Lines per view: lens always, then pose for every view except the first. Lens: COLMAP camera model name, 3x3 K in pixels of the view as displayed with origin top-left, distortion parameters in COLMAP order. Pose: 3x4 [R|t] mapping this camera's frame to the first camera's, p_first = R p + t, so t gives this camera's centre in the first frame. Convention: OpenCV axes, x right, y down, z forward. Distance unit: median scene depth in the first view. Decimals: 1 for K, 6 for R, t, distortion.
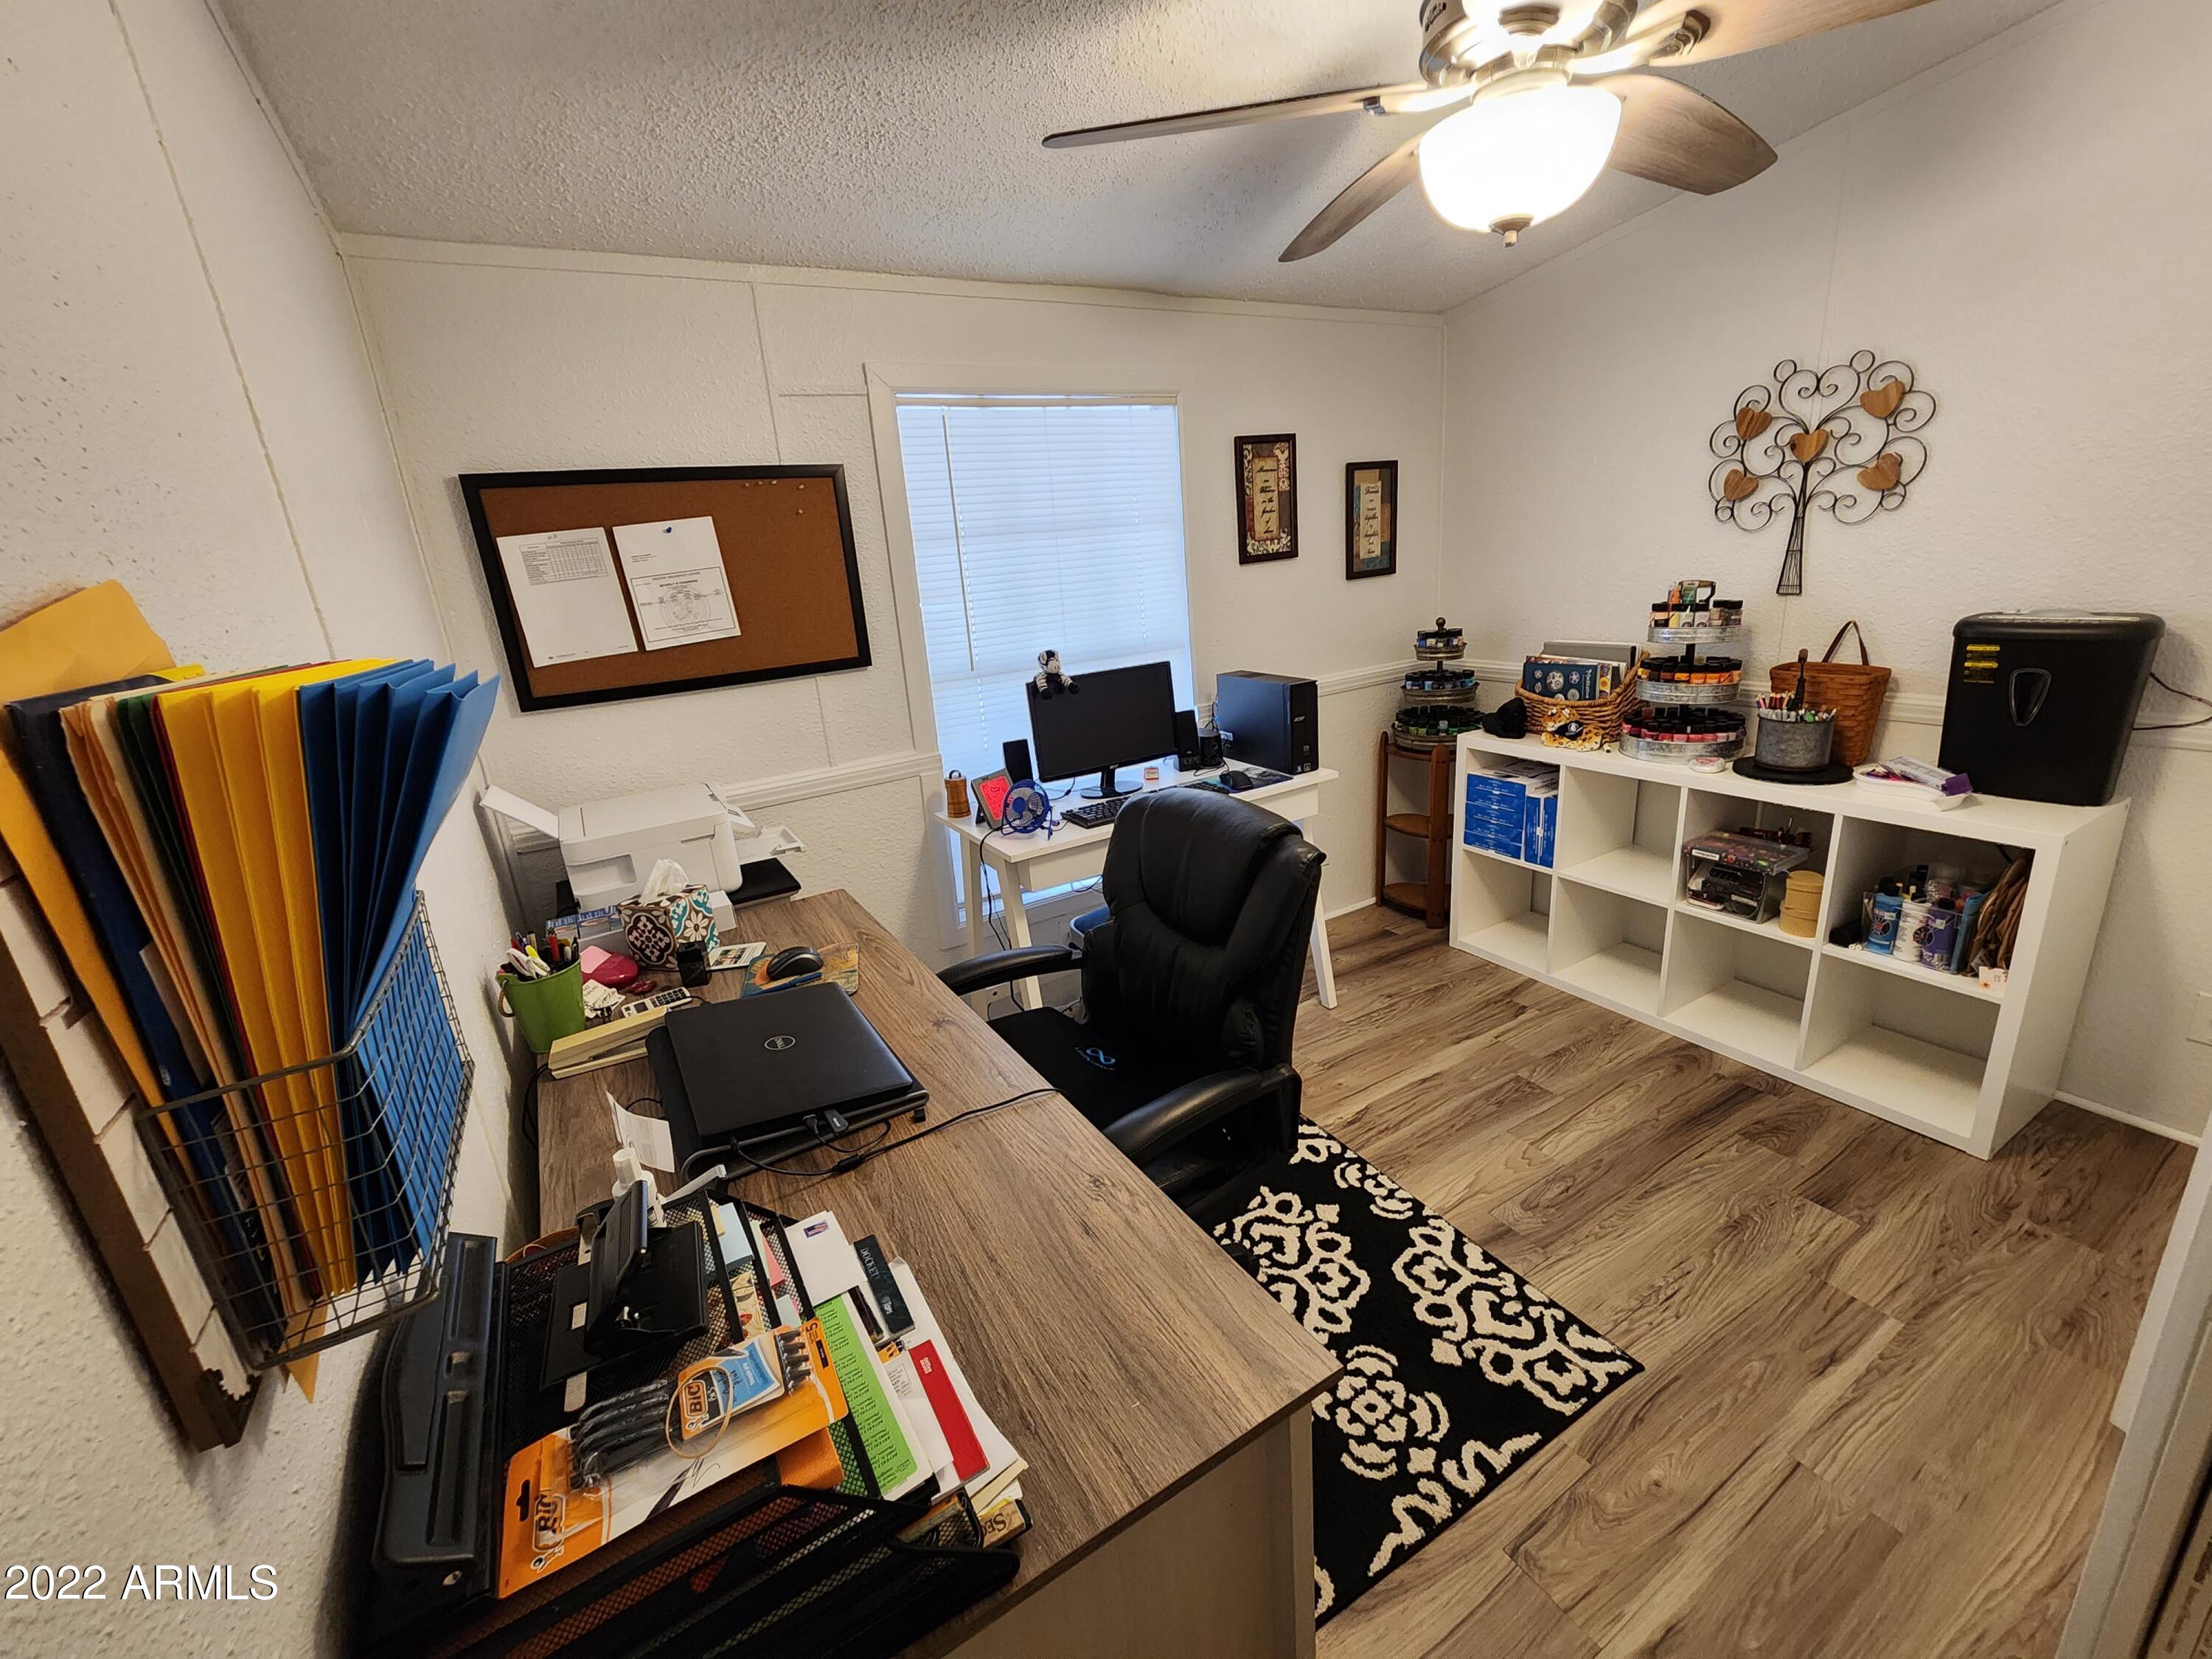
lens RADIAL K [[918.0, 0, 1101.9], [0, 918.0, 827.4], [0, 0, 1]] dist [0.000218, -0.000218]
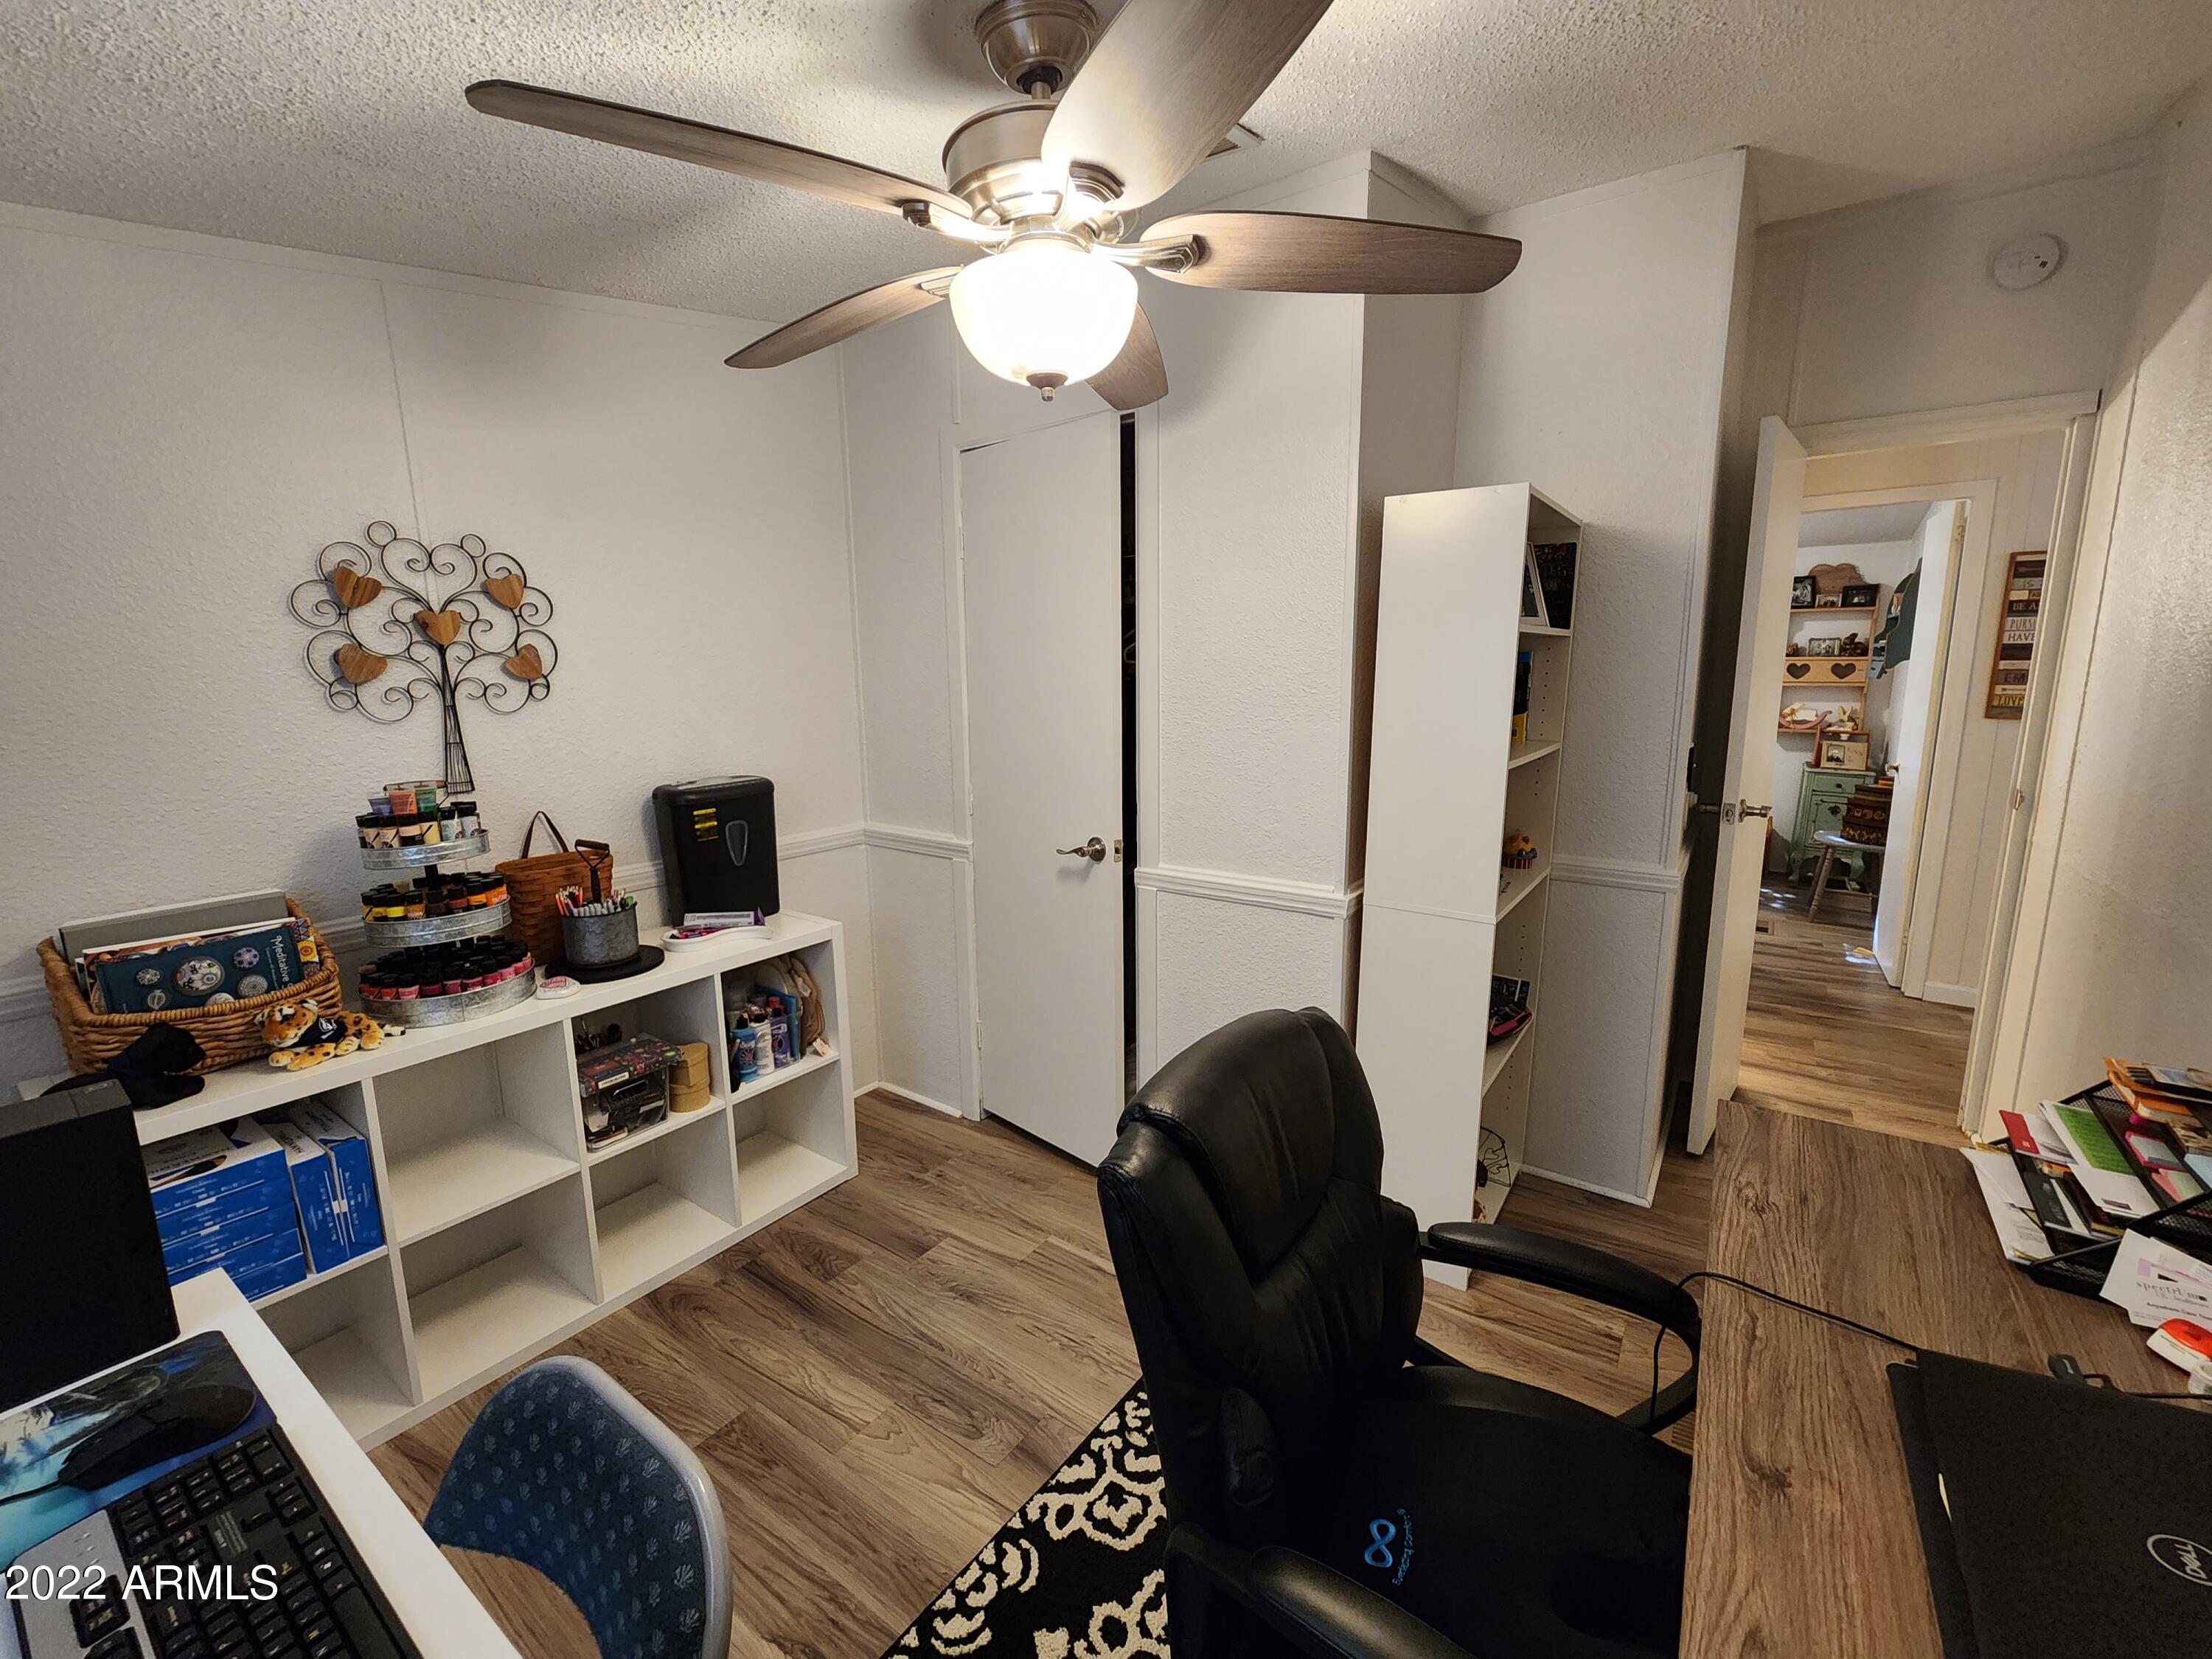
lens RADIAL K [[909.6, 0, 1118.5], [0, 909.6, 828.1], [0, 0, 1]] dist [0.008701, -0.005246]
pose [[-0.409629, -0.083979, 0.908379, -0.293235], [0.310068, 0.923654, 0.225215, -0.240649], [-0.857940, 0.373914, -0.352316, 0.841810]]
